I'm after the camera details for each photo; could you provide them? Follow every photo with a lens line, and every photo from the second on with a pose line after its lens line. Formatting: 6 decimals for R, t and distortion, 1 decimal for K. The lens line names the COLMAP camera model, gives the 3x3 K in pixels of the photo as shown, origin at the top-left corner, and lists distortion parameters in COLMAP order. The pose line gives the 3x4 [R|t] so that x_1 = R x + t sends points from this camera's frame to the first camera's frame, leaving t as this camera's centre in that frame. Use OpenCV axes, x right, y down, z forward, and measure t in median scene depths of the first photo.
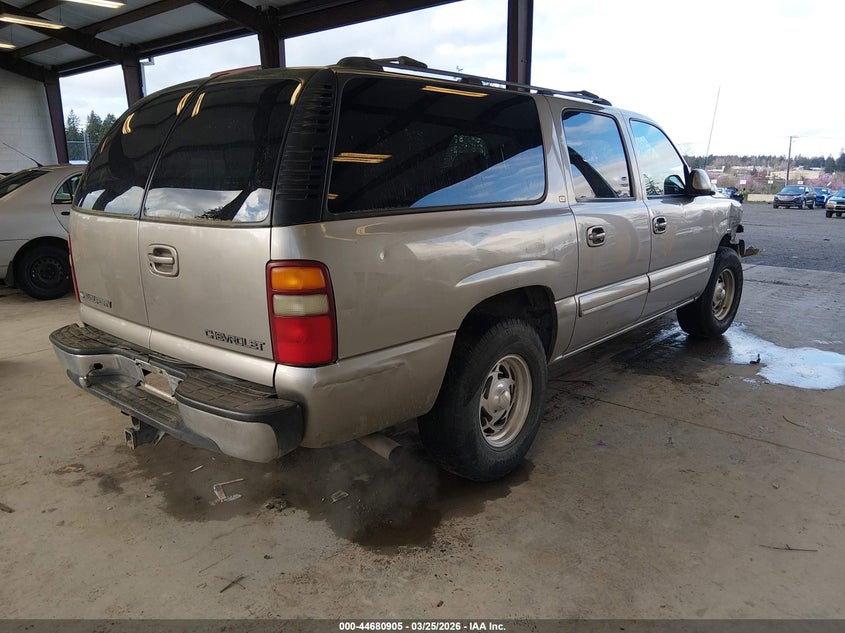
lens RADIAL K [[651.6, 0, 426.1], [0, 651.6, 316.0], [0, 0, 1]] dist [-0.004667, -0.004013]
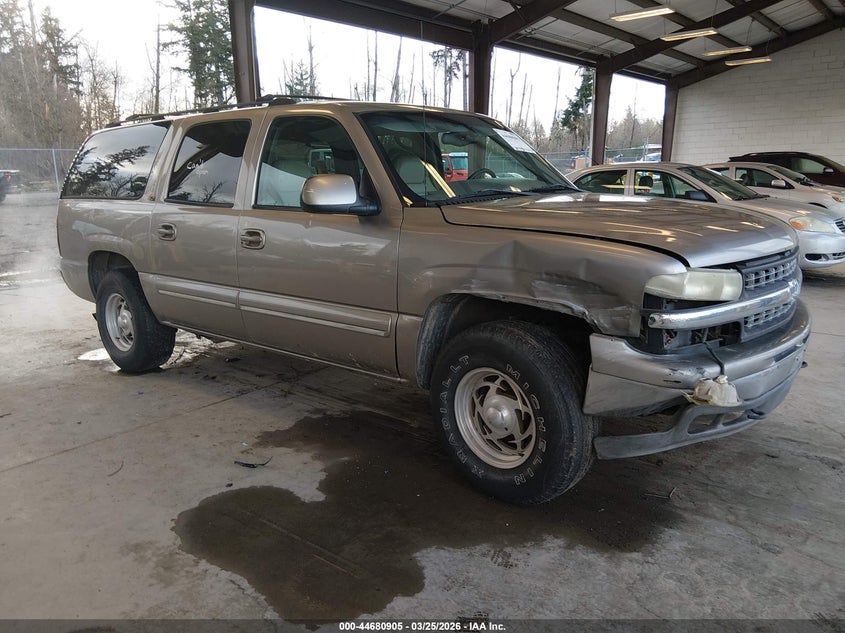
lens RADIAL K [[651.6, 0, 426.1], [0, 651.6, 316.0], [0, 0, 1]] dist [-0.004667, -0.004013]
pose [[0.024854, 0.218089, -0.975612, 1.185011], [-0.204308, 0.956424, 0.208595, -0.258284], [0.978591, 0.194141, 0.068328, 1.141595]]
